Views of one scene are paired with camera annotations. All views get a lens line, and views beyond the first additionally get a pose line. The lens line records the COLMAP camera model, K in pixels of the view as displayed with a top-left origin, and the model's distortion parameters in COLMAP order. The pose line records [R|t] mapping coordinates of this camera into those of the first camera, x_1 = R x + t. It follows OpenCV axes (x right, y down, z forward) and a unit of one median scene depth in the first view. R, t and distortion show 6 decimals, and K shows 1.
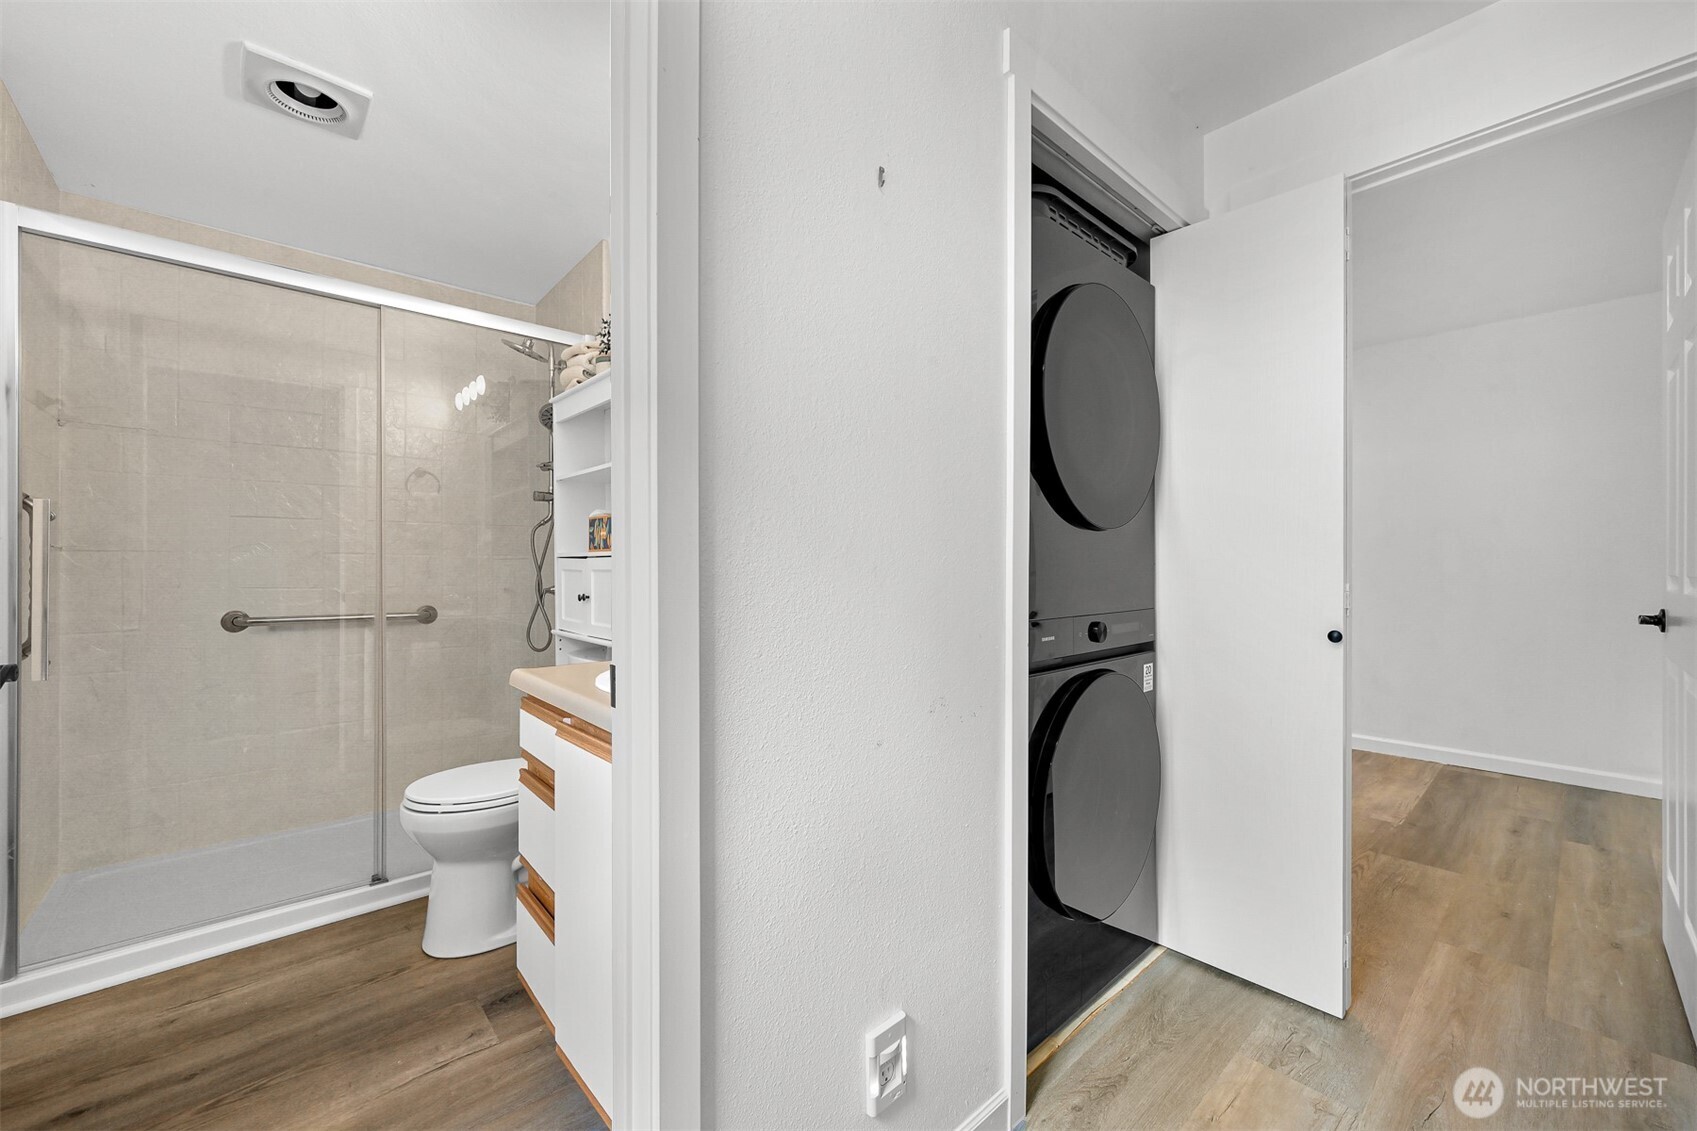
lens RADIAL K [[675.9, 0, 853.5], [0, 675.9, 564.6], [0, 0, 1]] dist [-0.001701, 0.000312]
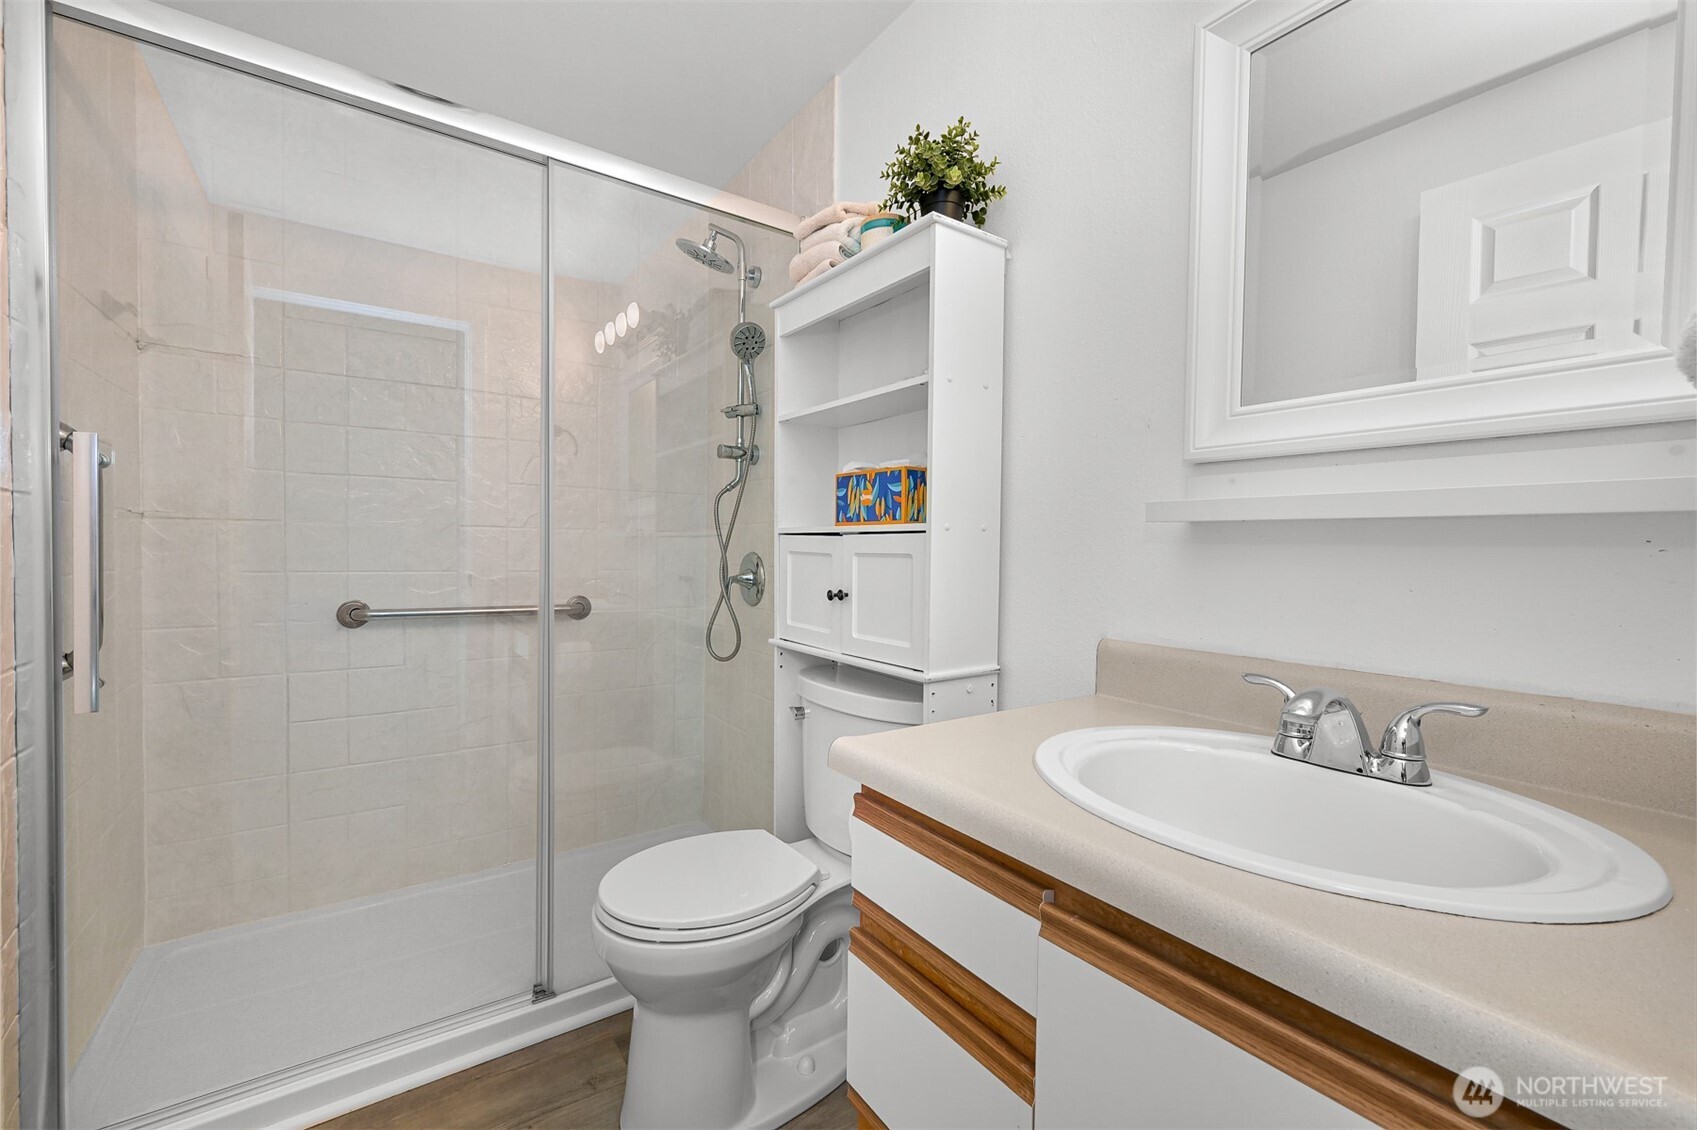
lens RADIAL K [[700.0, 0, 844.5], [0, 700.0, 561.3], [0, 0, 1]] dist [-0.001280, 0.001727]
pose [[0.992485, 0.014791, -0.121471, -0.298819], [-0.012163, 0.999676, 0.022350, 0.000629], [0.121763, -0.020704, 0.992343, 0.314306]]
